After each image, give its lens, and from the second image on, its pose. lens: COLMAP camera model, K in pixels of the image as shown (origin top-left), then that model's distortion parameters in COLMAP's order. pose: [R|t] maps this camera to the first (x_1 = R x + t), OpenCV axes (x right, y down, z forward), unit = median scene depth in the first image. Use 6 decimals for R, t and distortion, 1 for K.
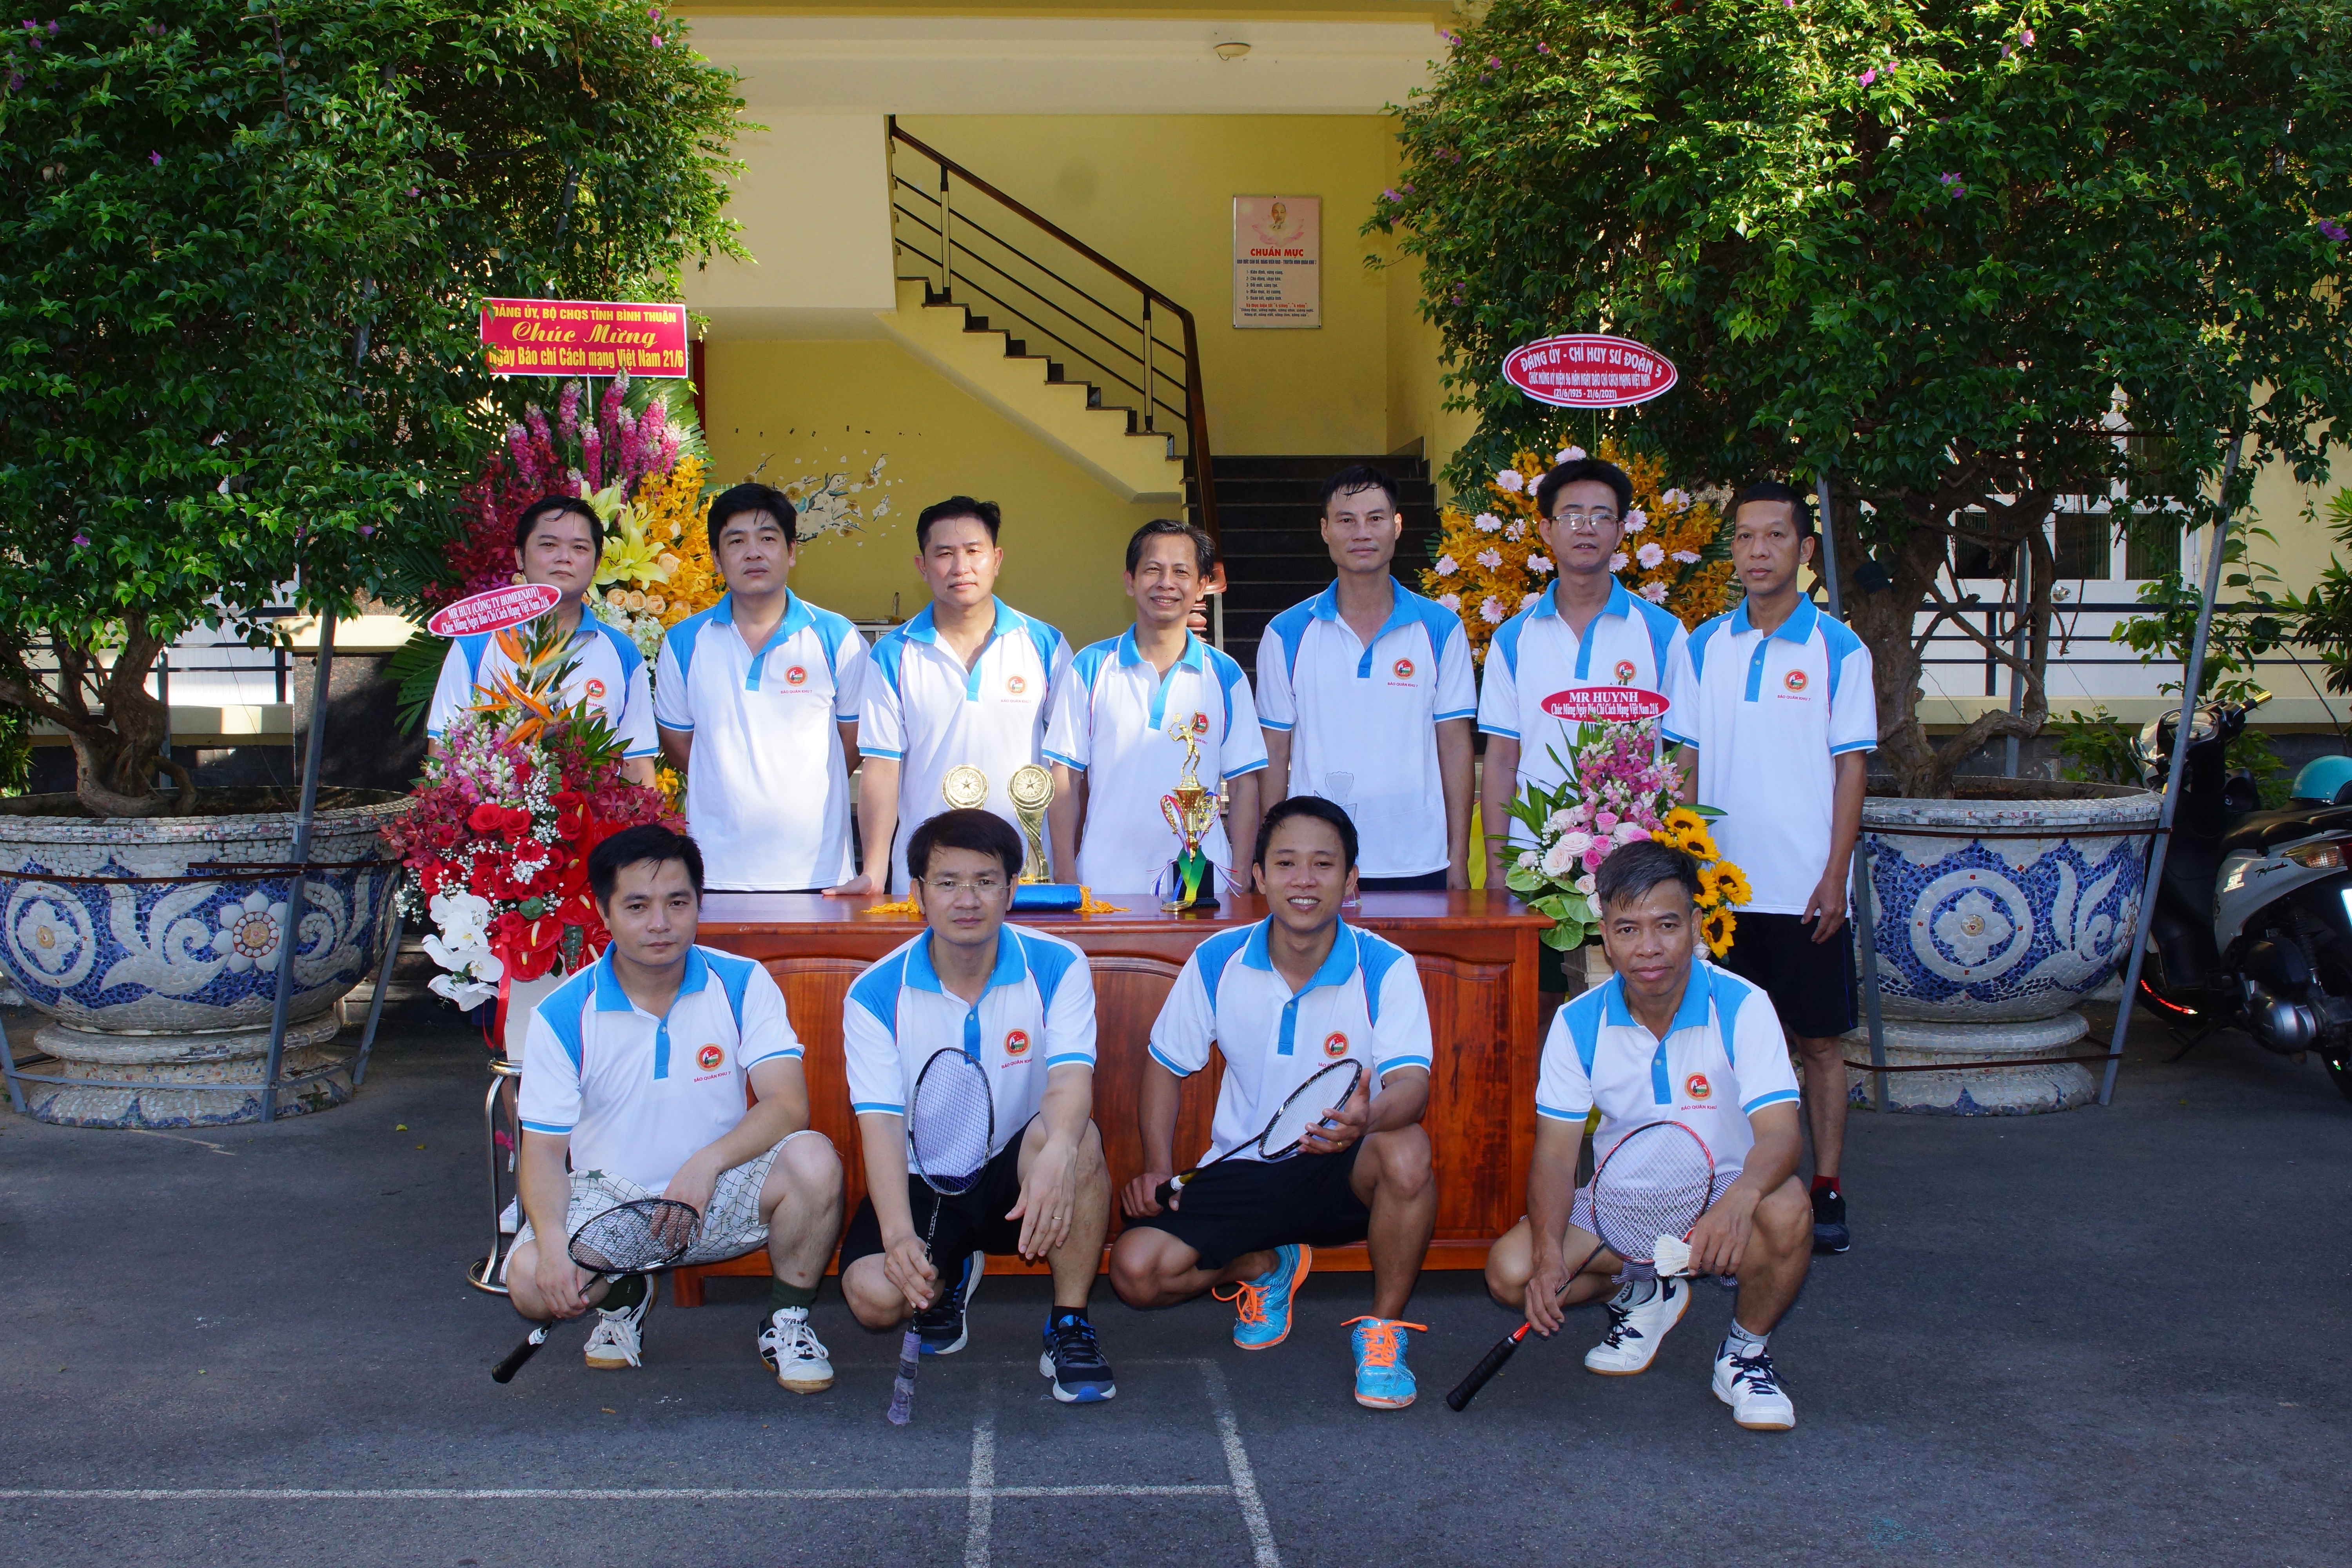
lens RADIAL K [[2477.0, 0, 1221.3], [0, 2477.0, 745.8], [0, 0, 1]] dist [-0.122235, 0.012685]
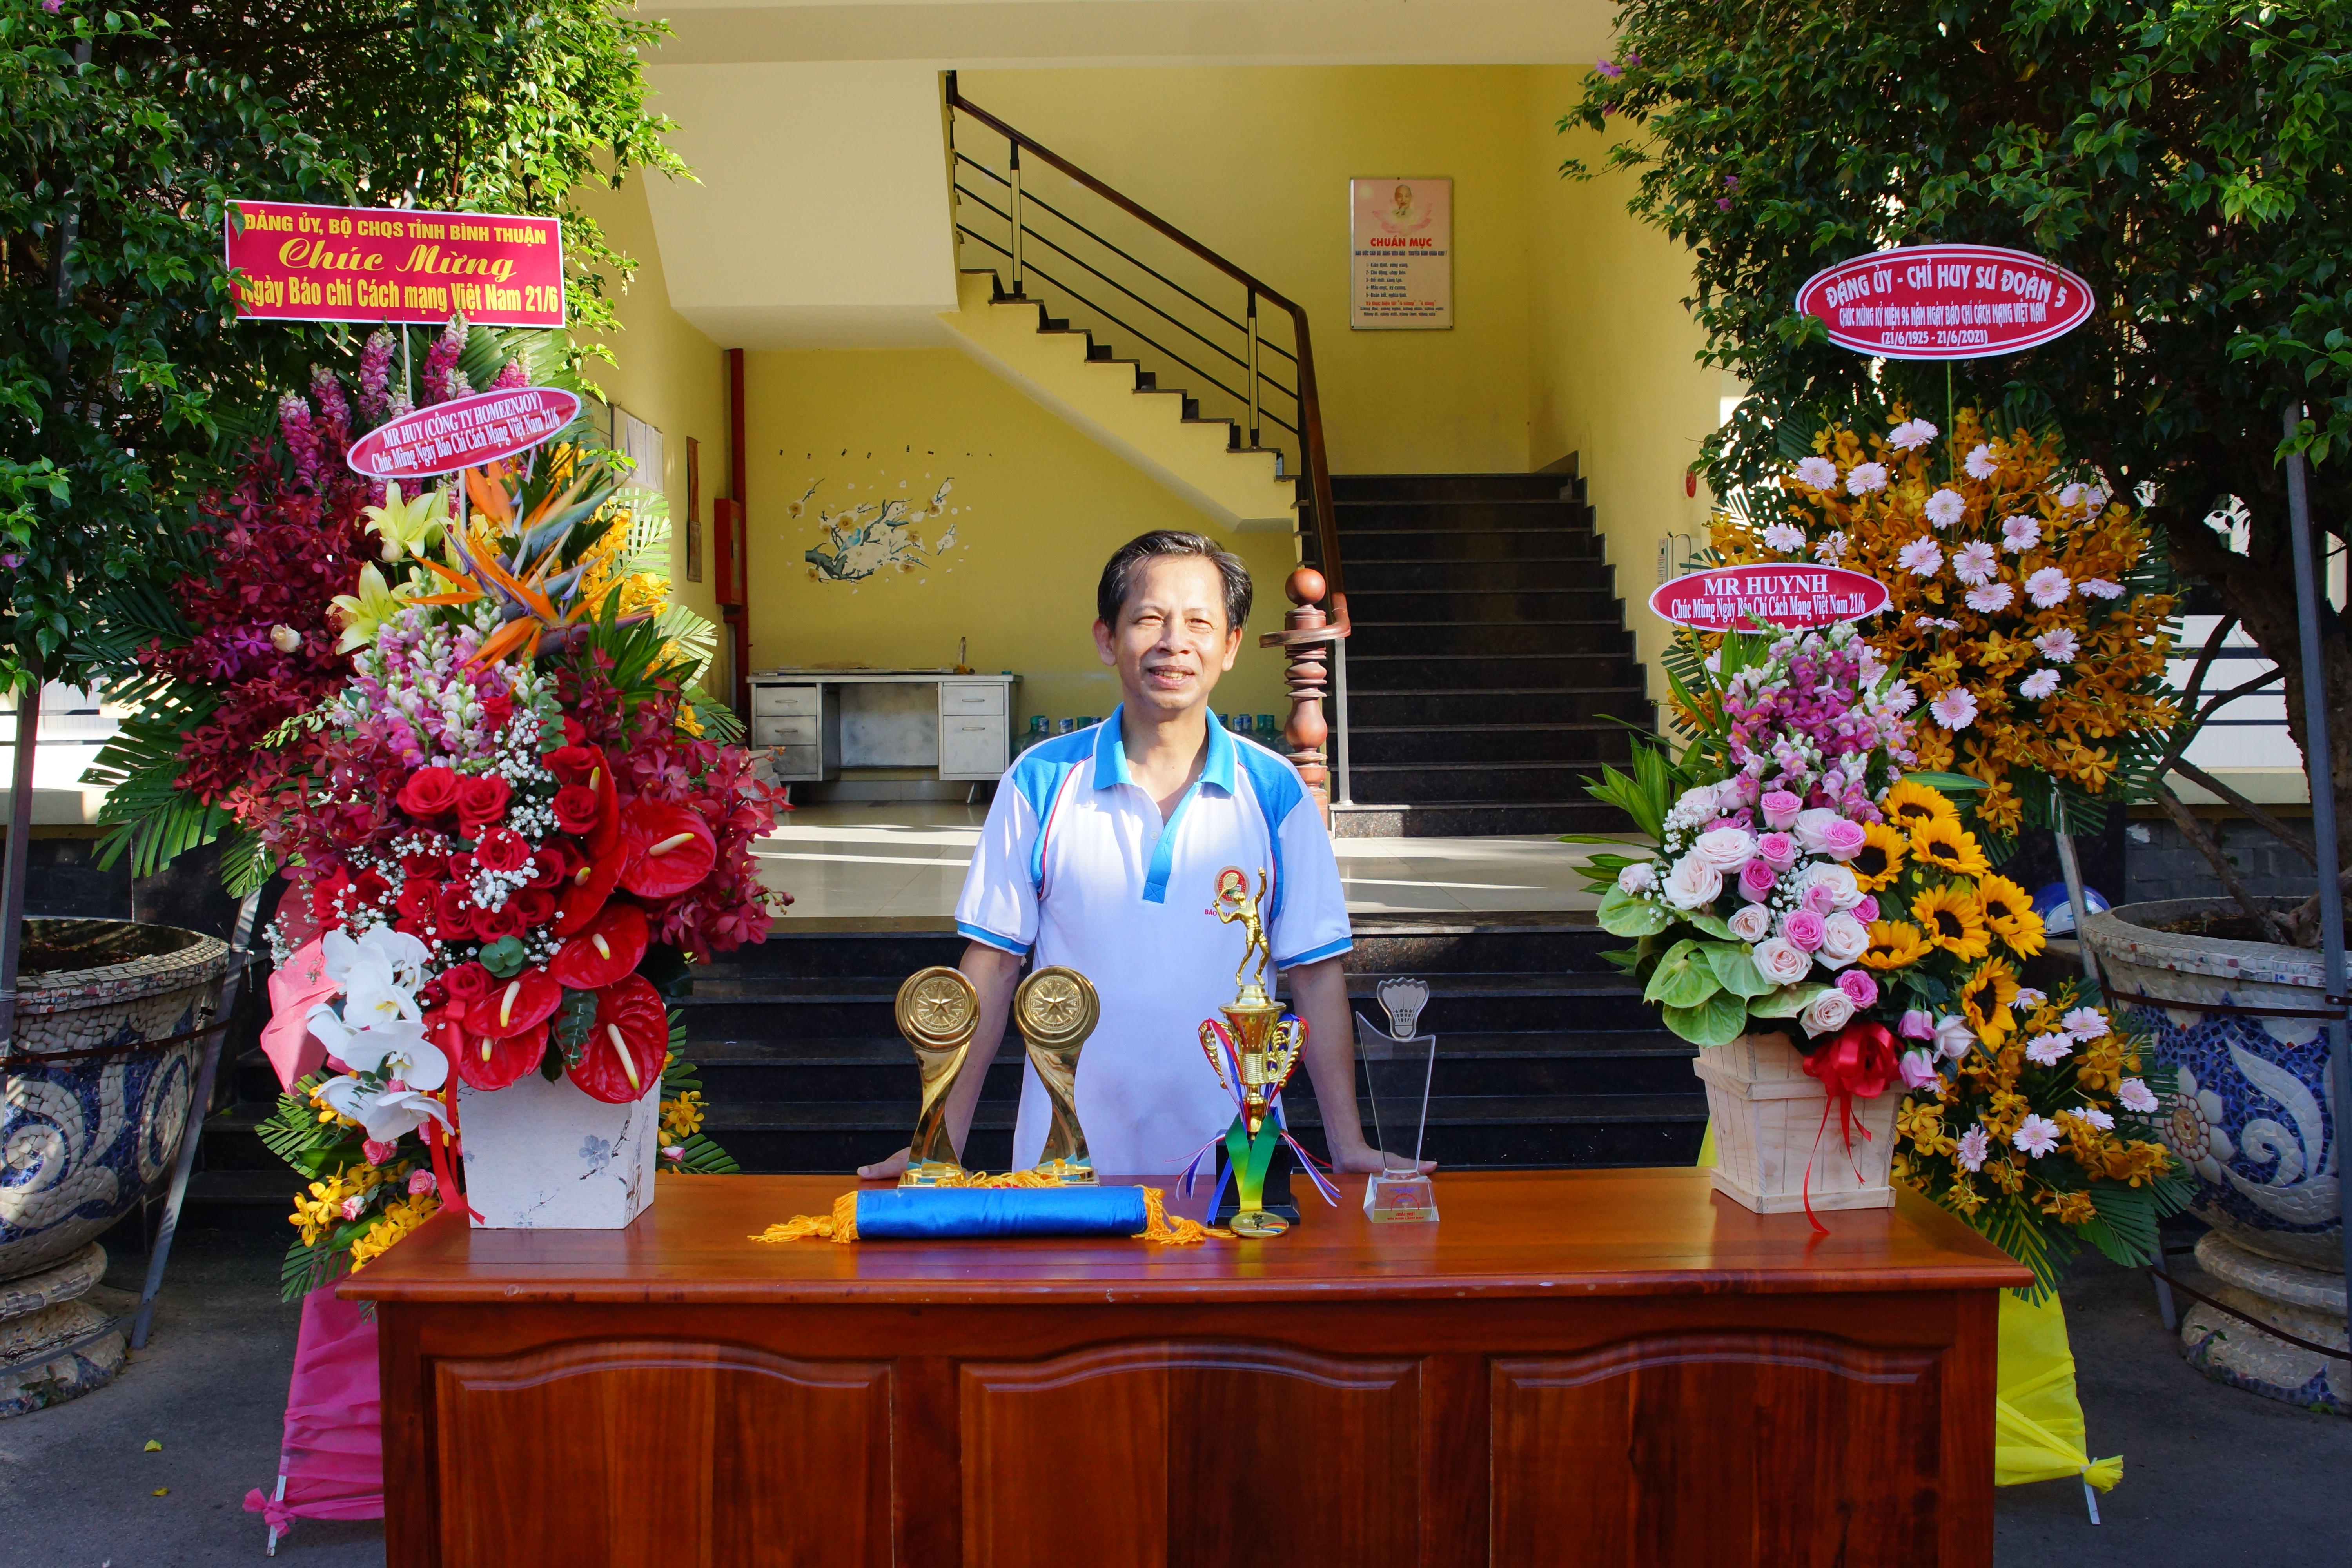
lens RADIAL K [[2494.2, 0, 1176.0], [0, 2494.2, 784.0], [0, 0, 1]] dist [-0.131534, 0.149863]
pose [[0.998196, -0.002421, -0.059997, -0.012356], [0.002399, 0.999997, -0.000431, -0.025478], [0.059998, 0.000286, 0.998198, 0.338367]]
